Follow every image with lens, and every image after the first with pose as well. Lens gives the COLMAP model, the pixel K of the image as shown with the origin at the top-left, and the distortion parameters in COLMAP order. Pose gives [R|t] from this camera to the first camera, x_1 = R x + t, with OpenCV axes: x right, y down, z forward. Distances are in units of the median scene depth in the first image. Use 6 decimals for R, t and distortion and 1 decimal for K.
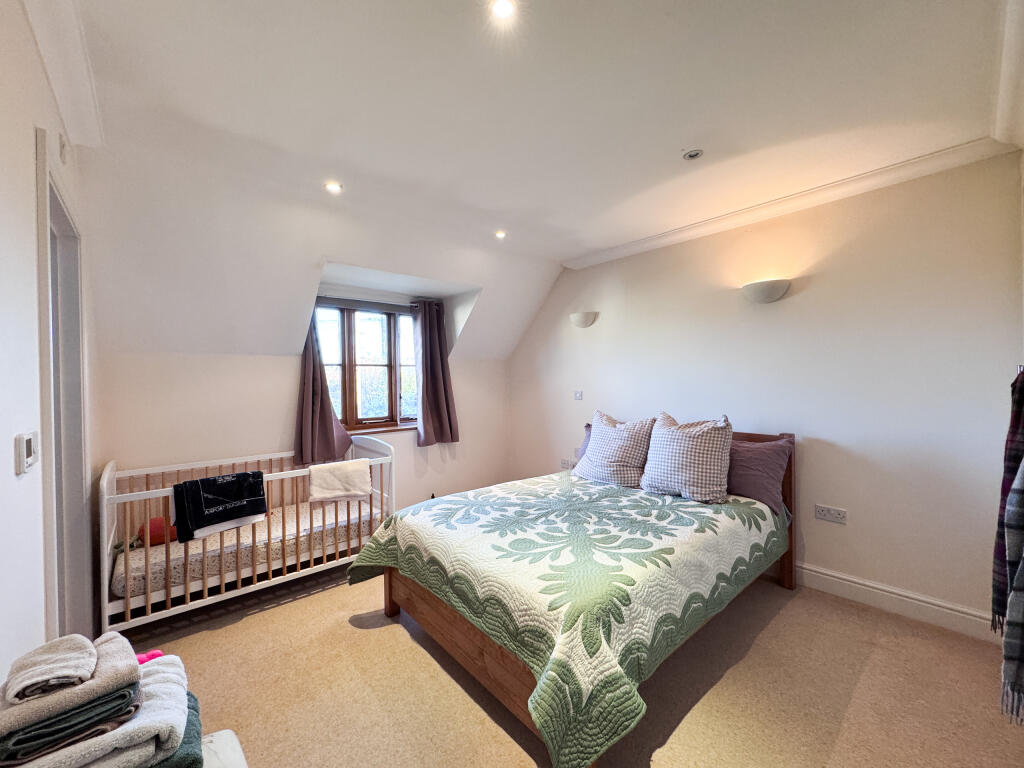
lens RADIAL K [[409.1, 0, 512.4], [0, 409.1, 383.1], [0, 0, 1]] dist [-0.000940, -0.000275]
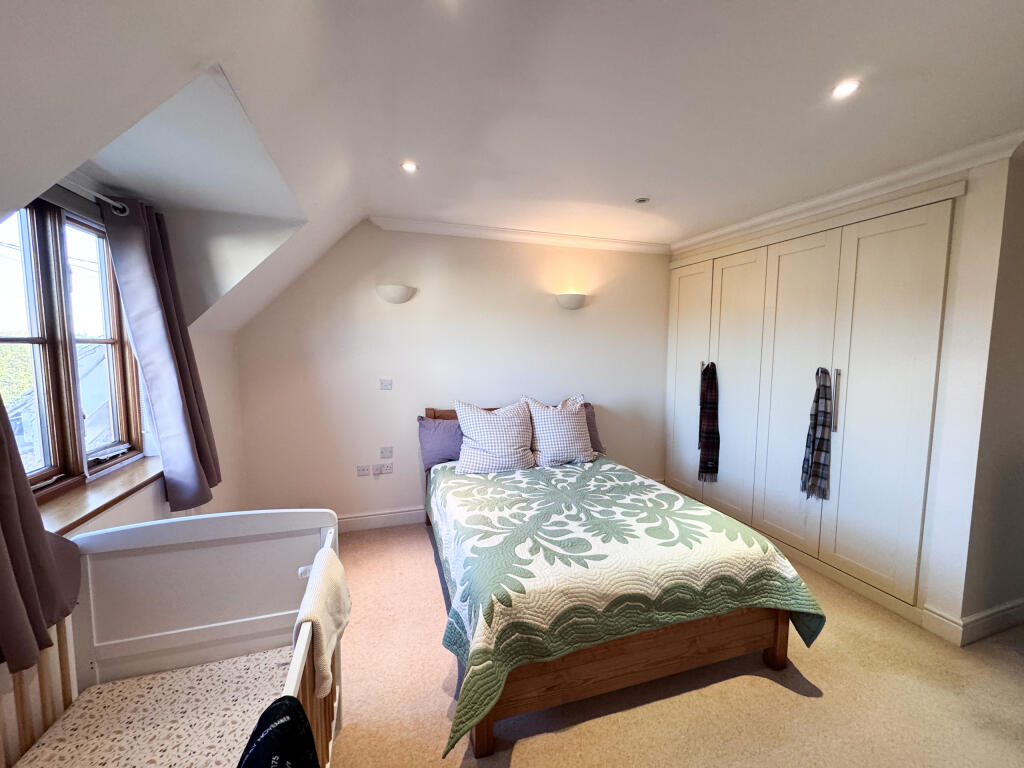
lens RADIAL K [[409.1, 0, 515.6], [0, 409.1, 383.3], [0, 0, 1]] dist [-0.000940, -0.000275]
pose [[0.393012, -0.062855, 0.917382, -0.847222], [-0.003623, 0.997547, 0.069899, -0.053228], [-0.919526, -0.030795, 0.391821, 0.739567]]
